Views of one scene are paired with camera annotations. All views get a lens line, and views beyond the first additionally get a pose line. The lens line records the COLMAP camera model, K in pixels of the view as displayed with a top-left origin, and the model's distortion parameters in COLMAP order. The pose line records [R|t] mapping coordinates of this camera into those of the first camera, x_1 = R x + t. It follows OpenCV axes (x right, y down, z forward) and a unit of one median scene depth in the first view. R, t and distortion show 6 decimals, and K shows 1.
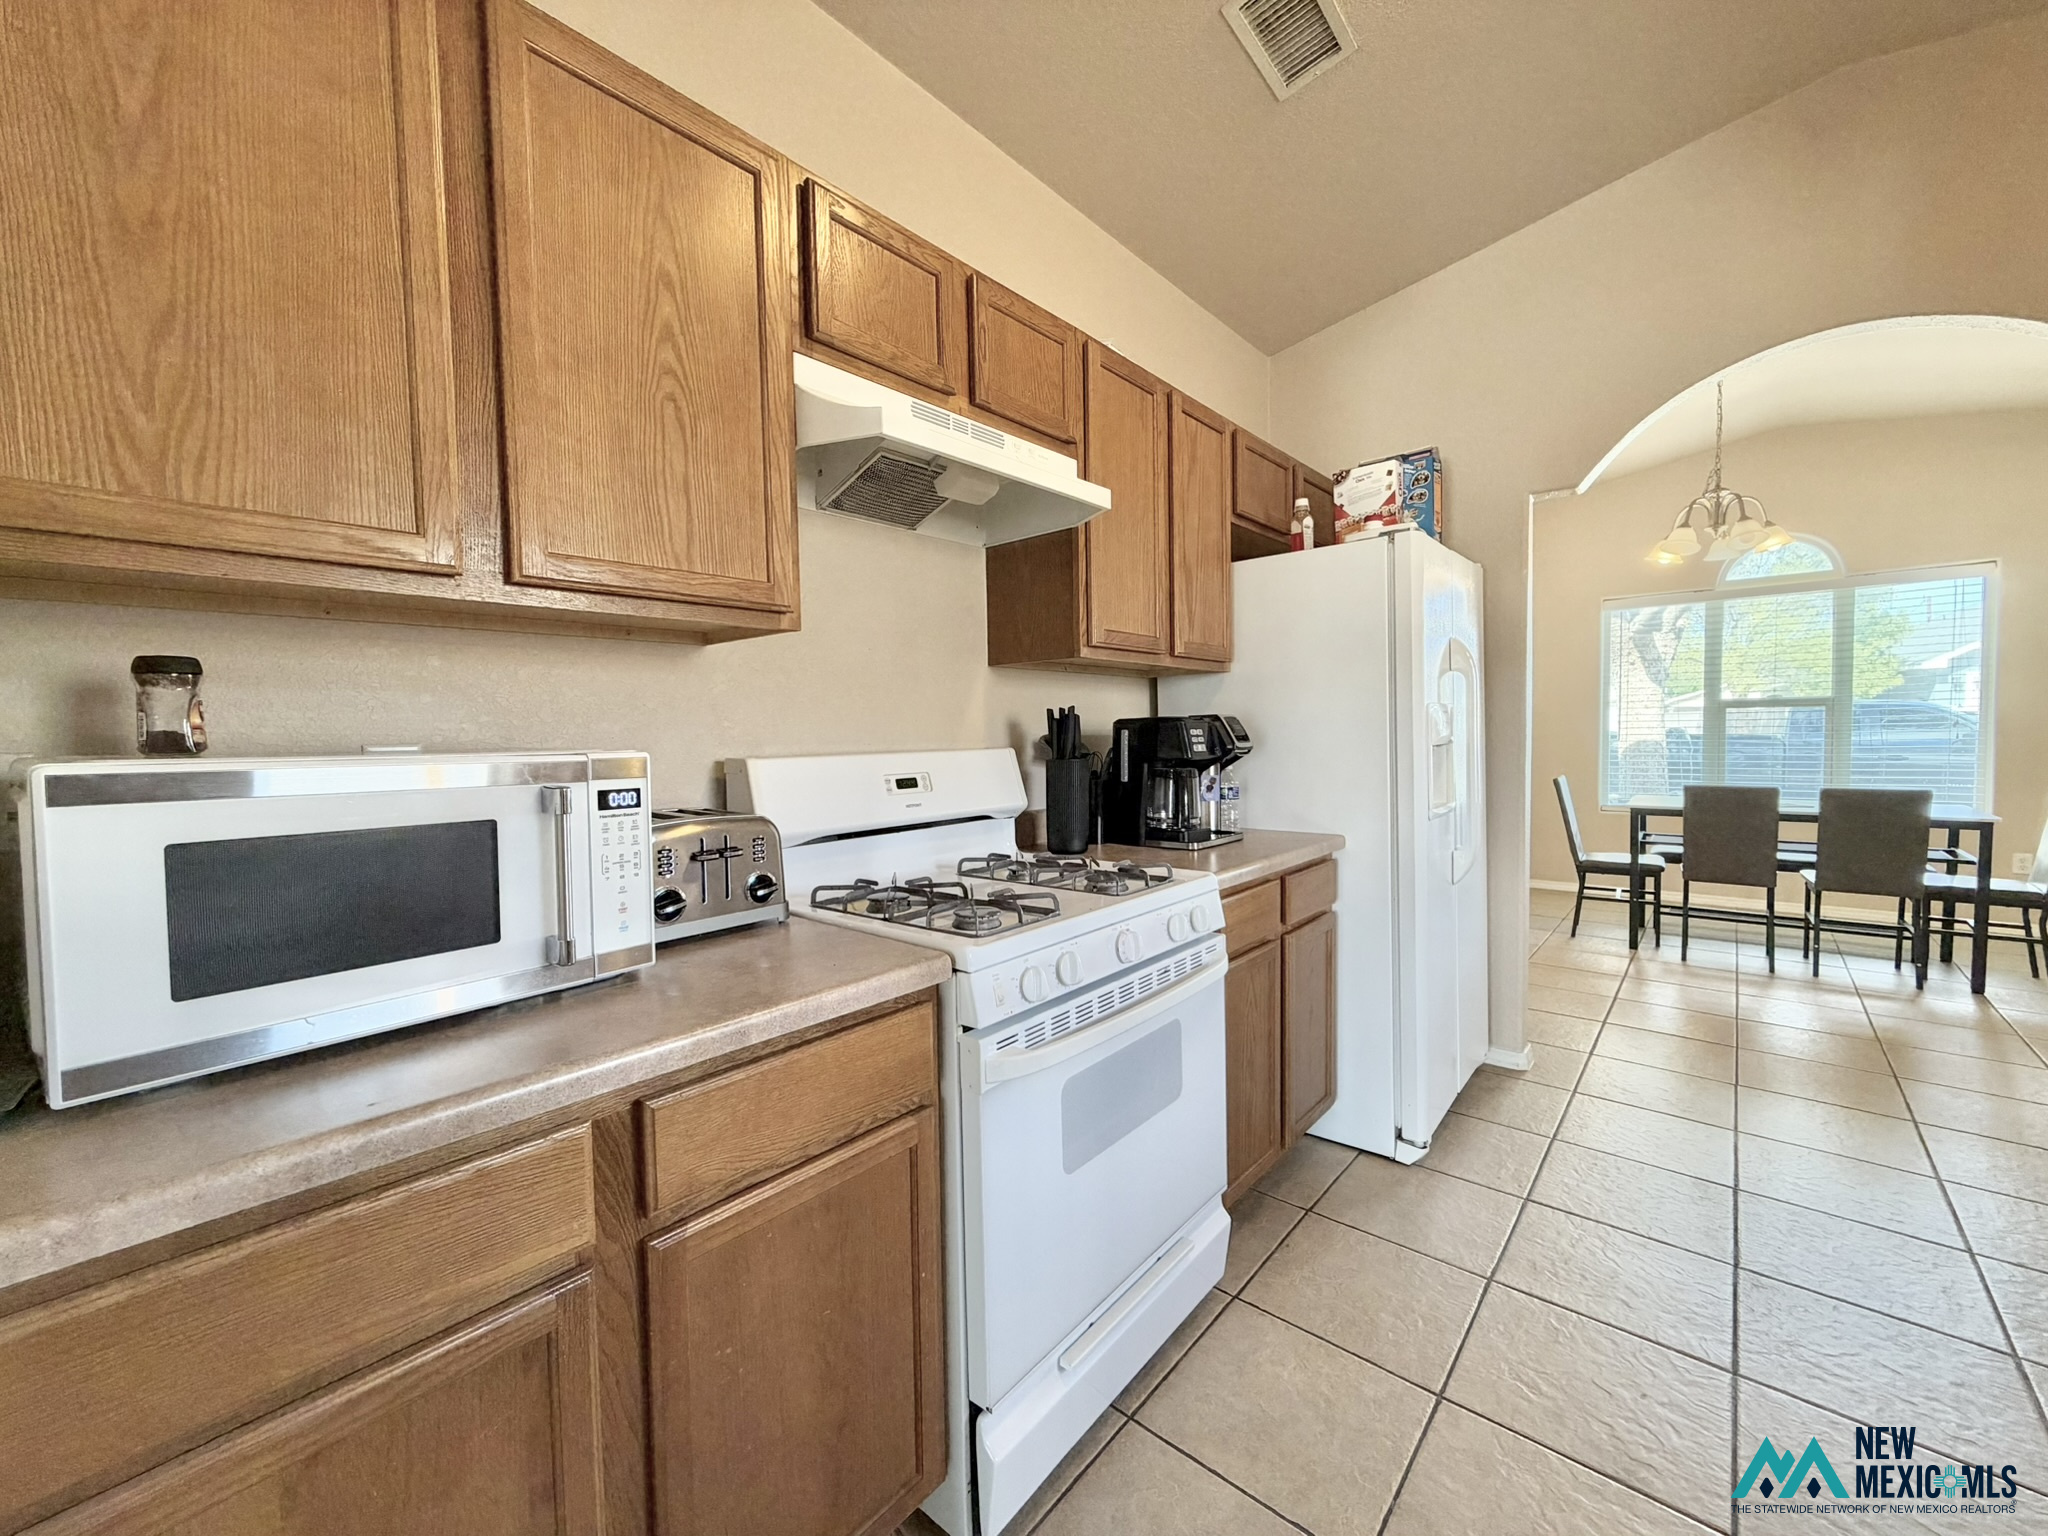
lens RADIAL K [[814.1, 0, 1019.4], [0, 814.1, 769.1], [0, 0, 1]] dist [0.000152, 0.000126]
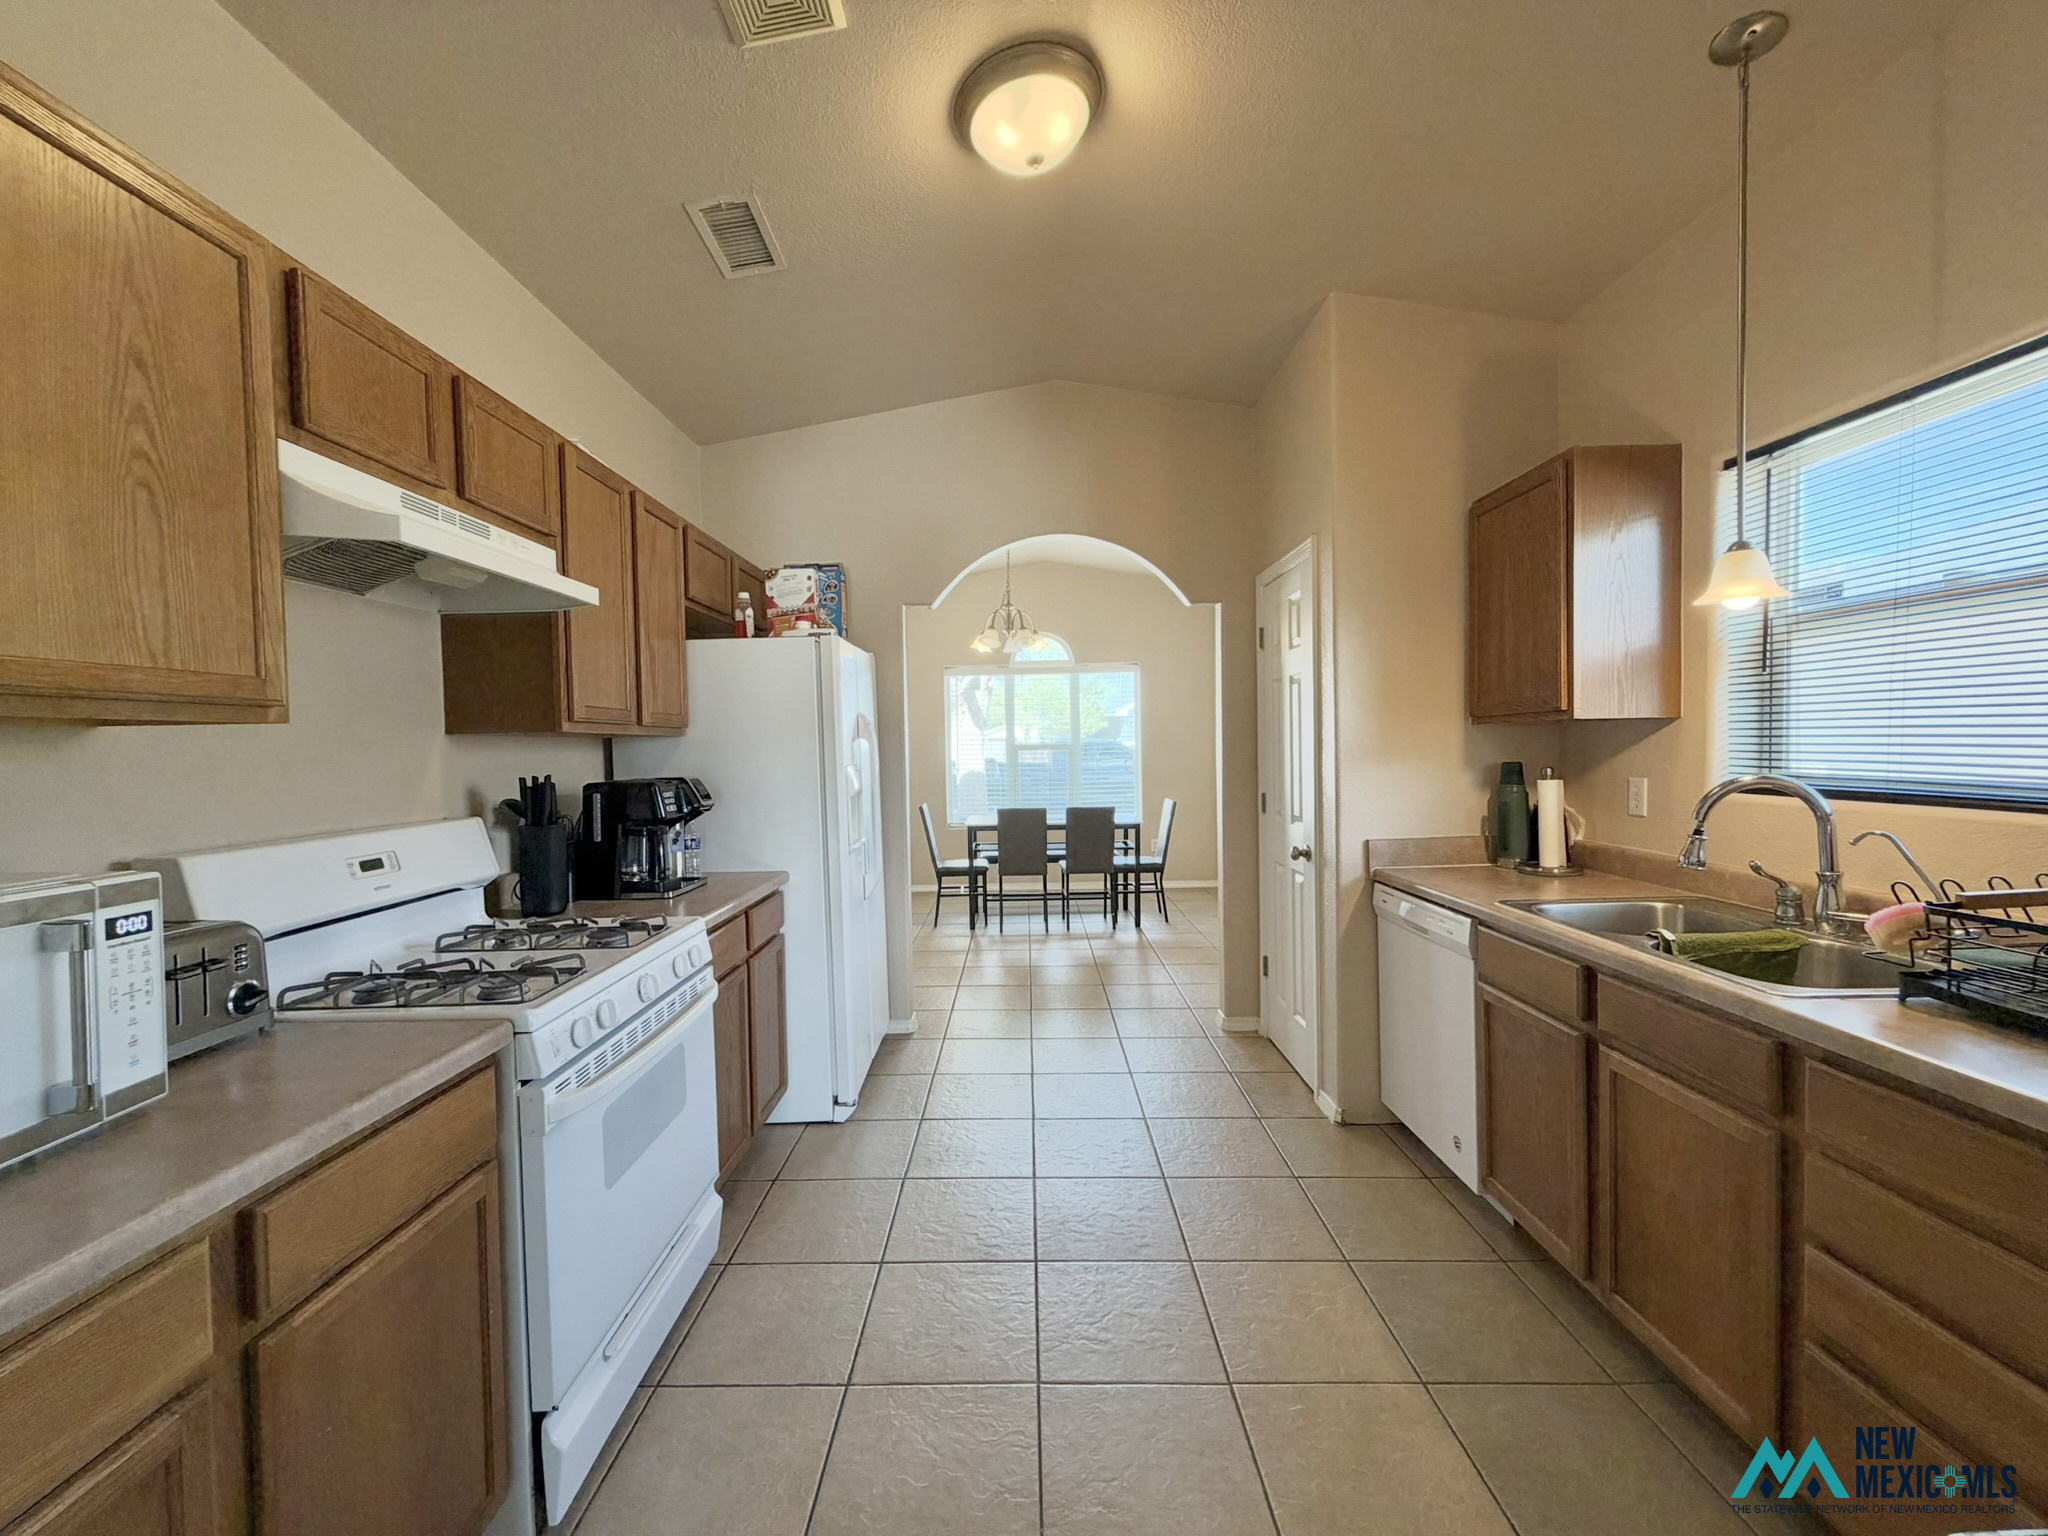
lens RADIAL K [[814.1, 0, 1019.4], [0, 814.1, 769.1], [0, 0, 1]] dist [0.000152, 0.000126]
pose [[0.755510, -0.013973, 0.654989, -0.165139], [0.033356, 0.999296, -0.017158, -0.046855], [-0.654288, 0.034811, 0.755444, -0.197470]]
